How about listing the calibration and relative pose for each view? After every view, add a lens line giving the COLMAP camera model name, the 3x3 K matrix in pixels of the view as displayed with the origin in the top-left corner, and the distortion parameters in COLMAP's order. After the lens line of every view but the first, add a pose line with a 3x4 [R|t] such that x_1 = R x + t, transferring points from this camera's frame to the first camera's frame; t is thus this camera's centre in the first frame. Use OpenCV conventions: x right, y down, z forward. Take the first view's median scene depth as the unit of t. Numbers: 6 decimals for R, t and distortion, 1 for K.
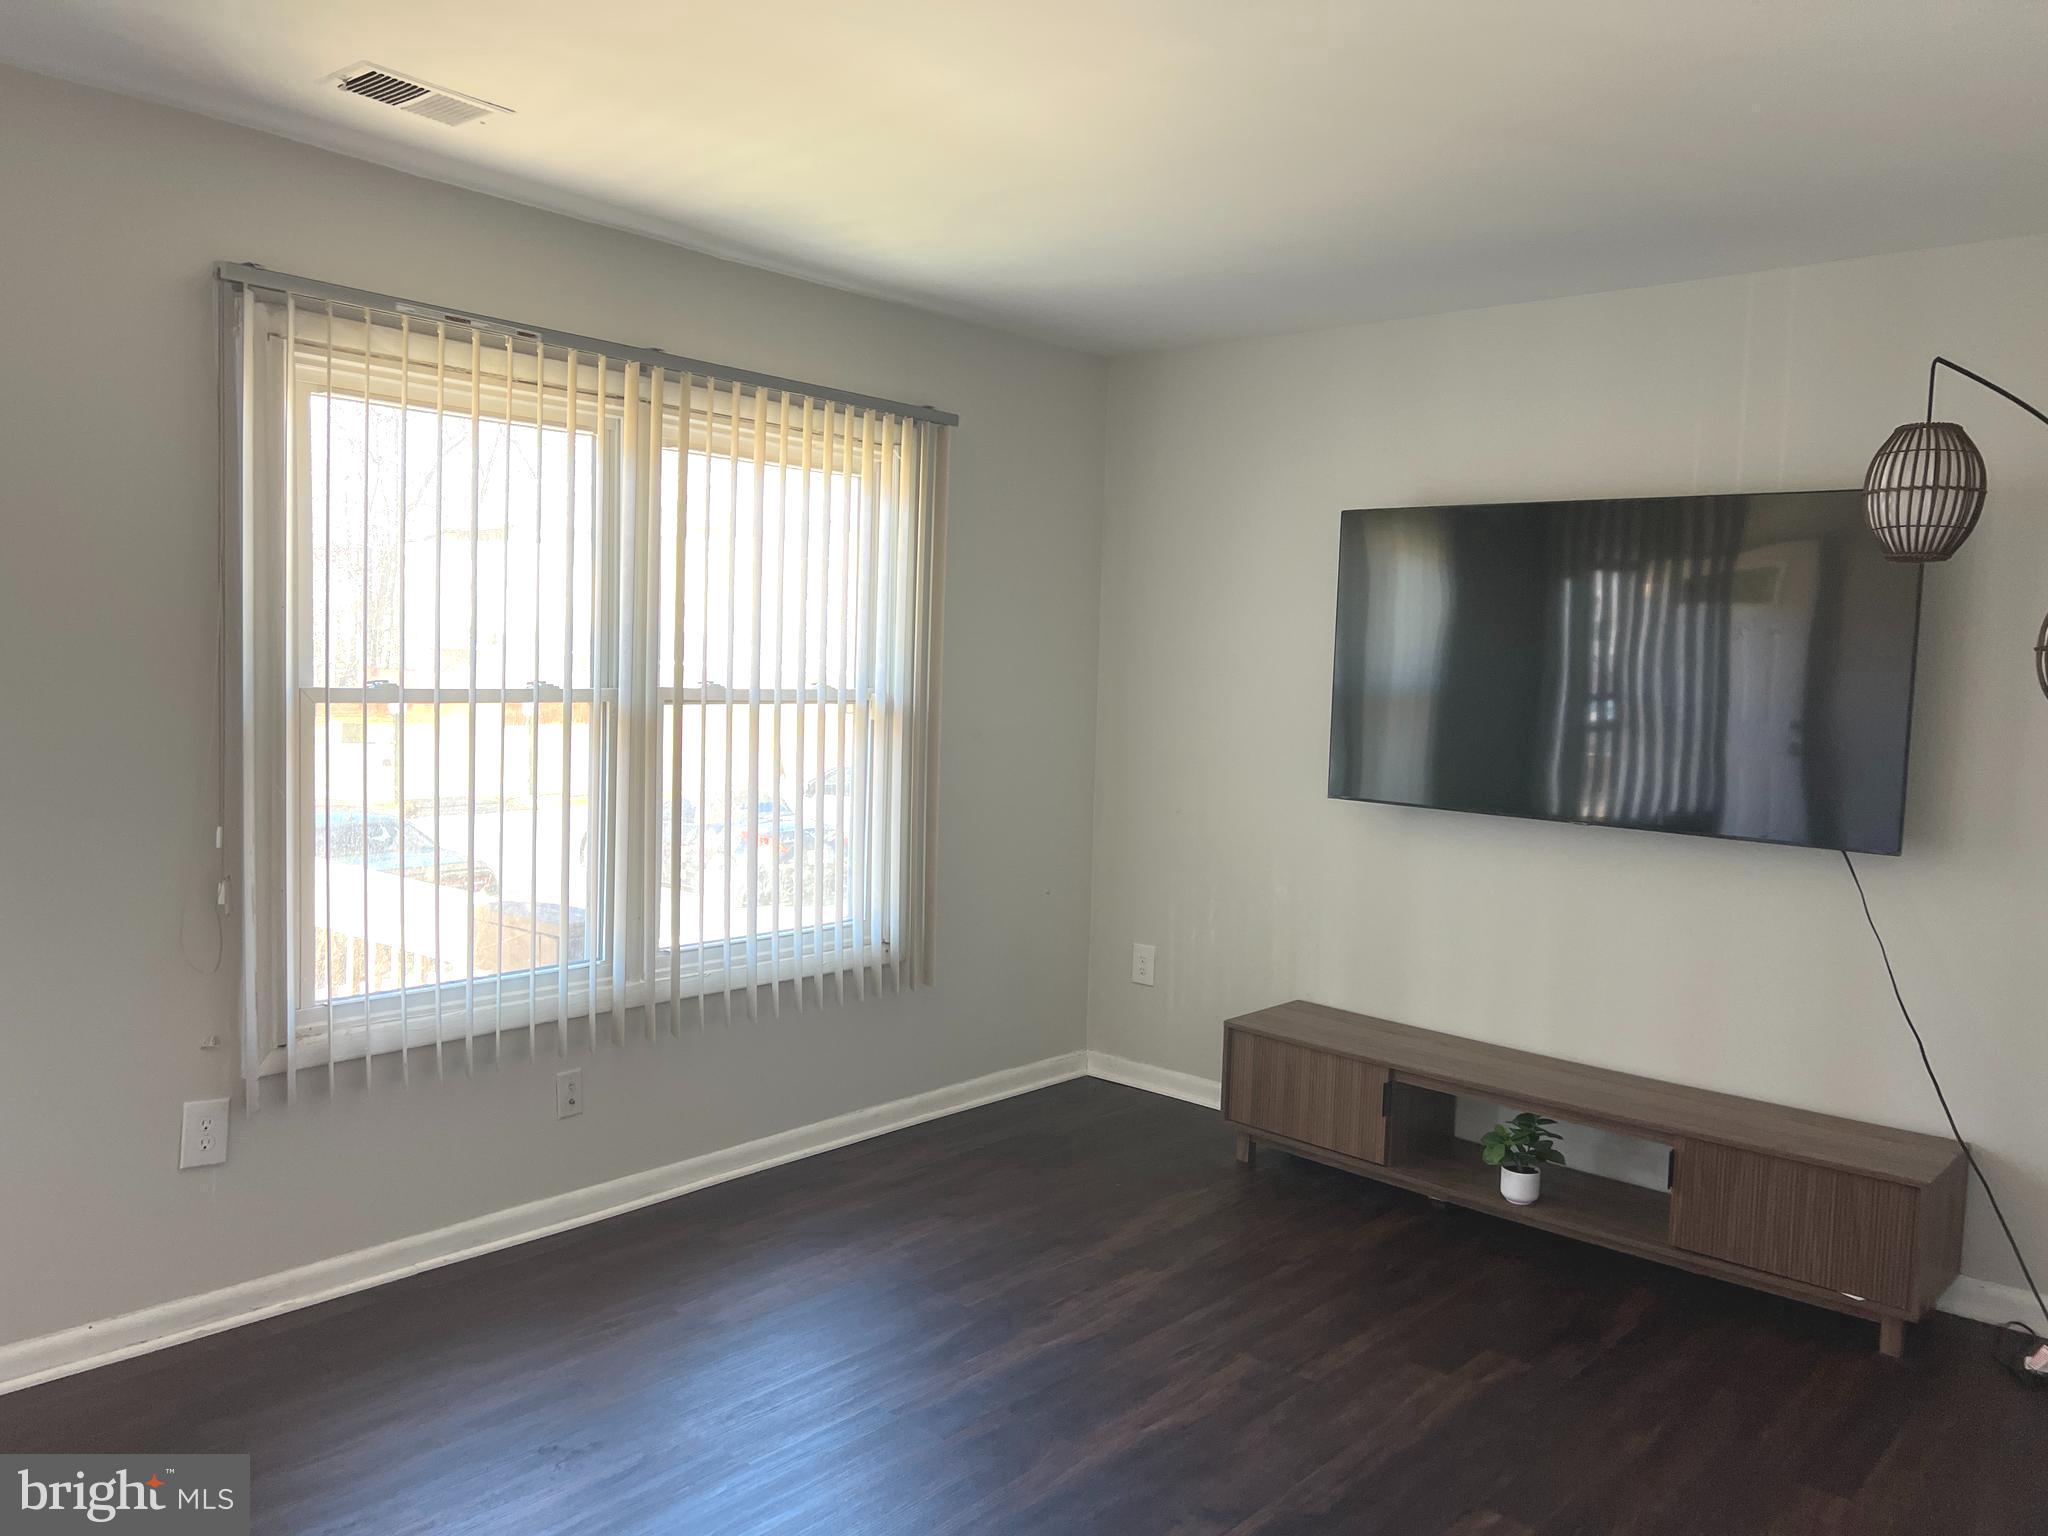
lens RADIAL K [[1536.2, 0, 1026.3], [0, 1536.2, 755.8], [0, 0, 1]] dist [0.067566, -0.070286]
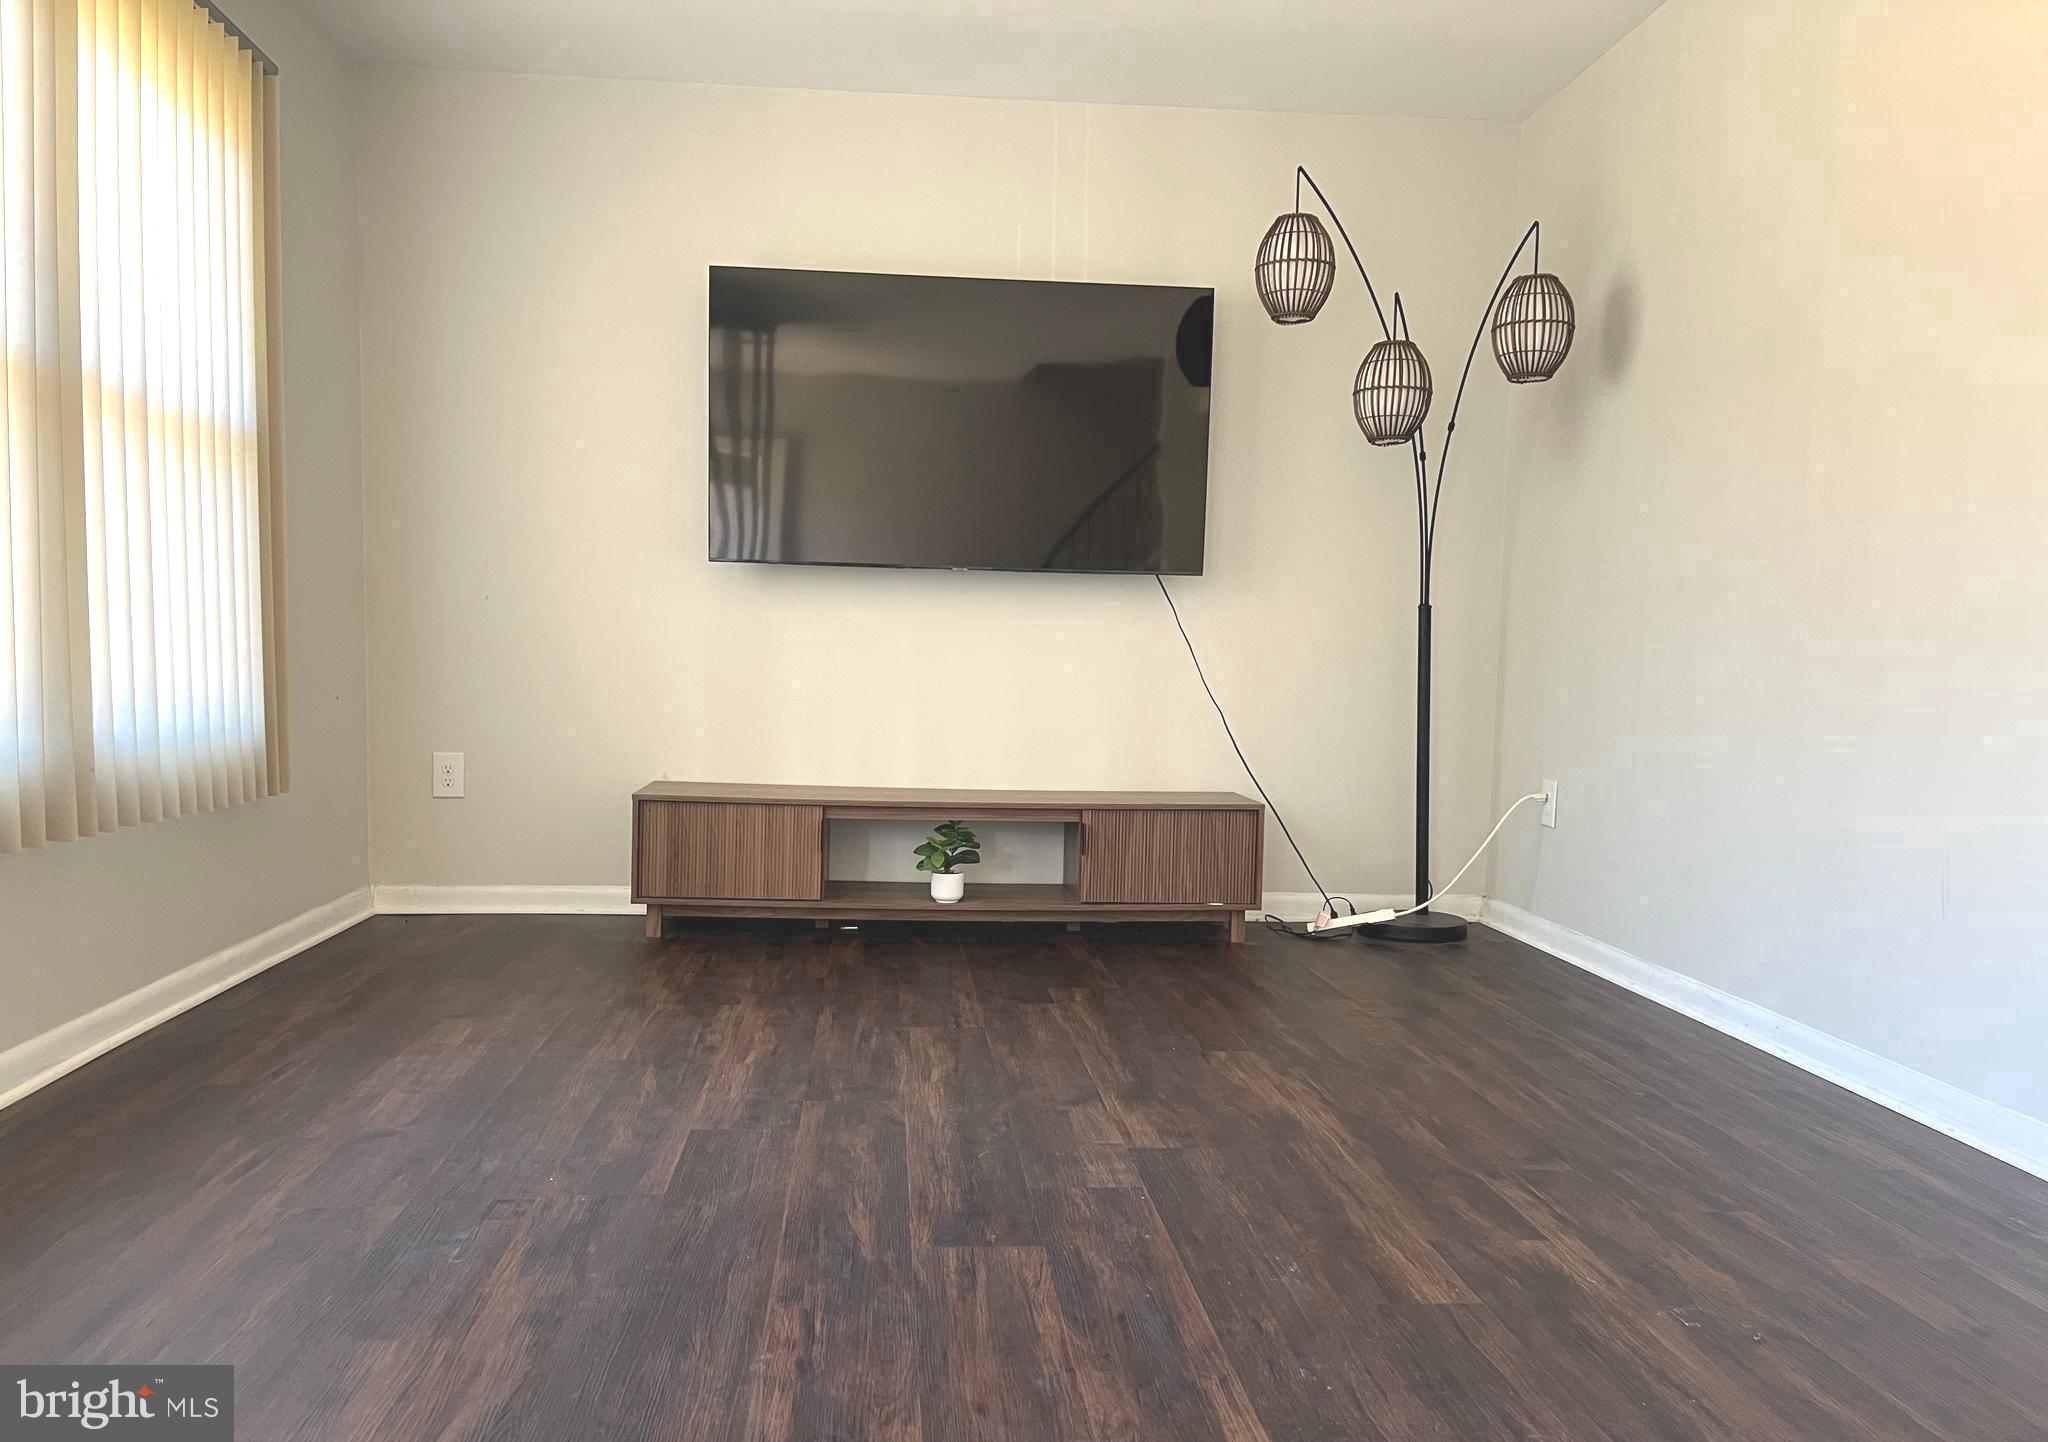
lens RADIAL K [[1534.7, 0, 970.9], [0, 1534.7, 757.6], [0, 0, 1]] dist [0.004567, -0.002630]
pose [[0.698841, -0.066873, 0.712144, -0.469953], [0.056417, 0.997672, 0.038321, 0.148382], [-0.713048, 0.013397, 0.700987, 0.221841]]
